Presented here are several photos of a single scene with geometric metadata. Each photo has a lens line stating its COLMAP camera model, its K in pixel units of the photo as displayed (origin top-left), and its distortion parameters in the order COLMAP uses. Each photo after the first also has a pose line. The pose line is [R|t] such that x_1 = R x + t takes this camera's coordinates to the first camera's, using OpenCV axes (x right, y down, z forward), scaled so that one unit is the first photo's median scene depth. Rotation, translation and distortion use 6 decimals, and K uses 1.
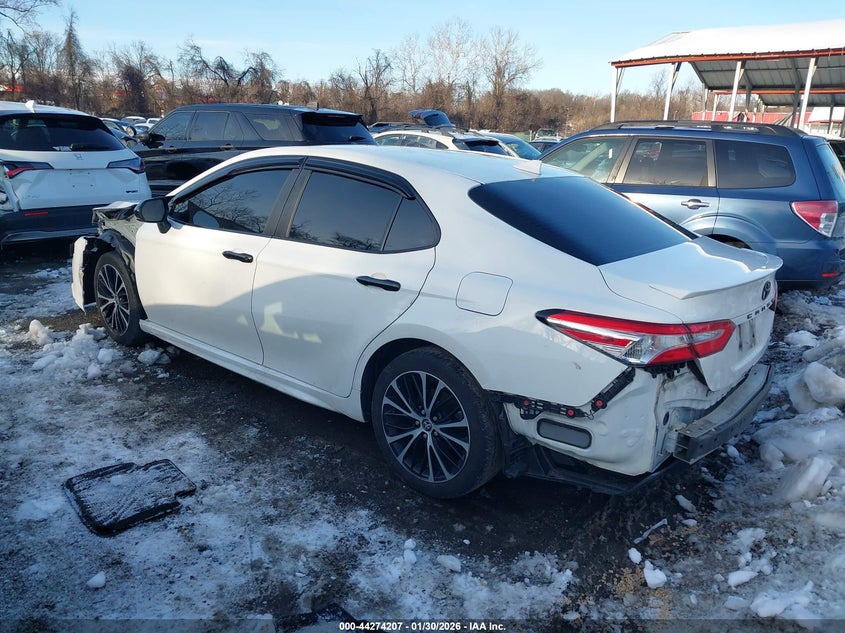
lens RADIAL K [[641.5, 0, 423.8], [0, 641.5, 321.4], [0, 0, 1]] dist [0.006750, 0.005148]
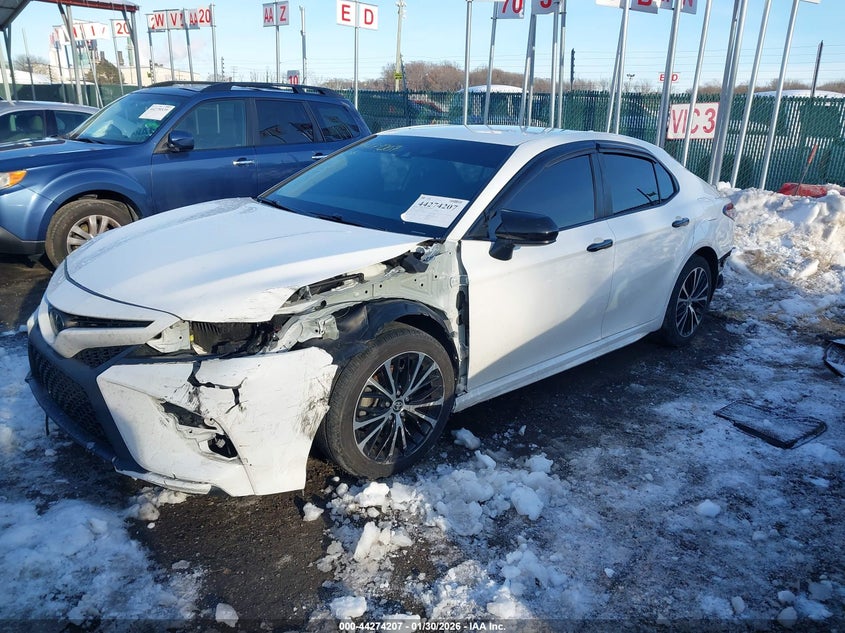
lens RADIAL K [[641.5, 0, 427.8], [0, 641.5, 318.1], [0, 0, 1]] dist [0.006750, 0.005148]
pose [[0.128254, -0.345191, 0.929728, -0.867138], [0.252085, 0.918027, 0.306072, -0.249028], [-0.959168, 0.195116, 0.204758, 0.712151]]
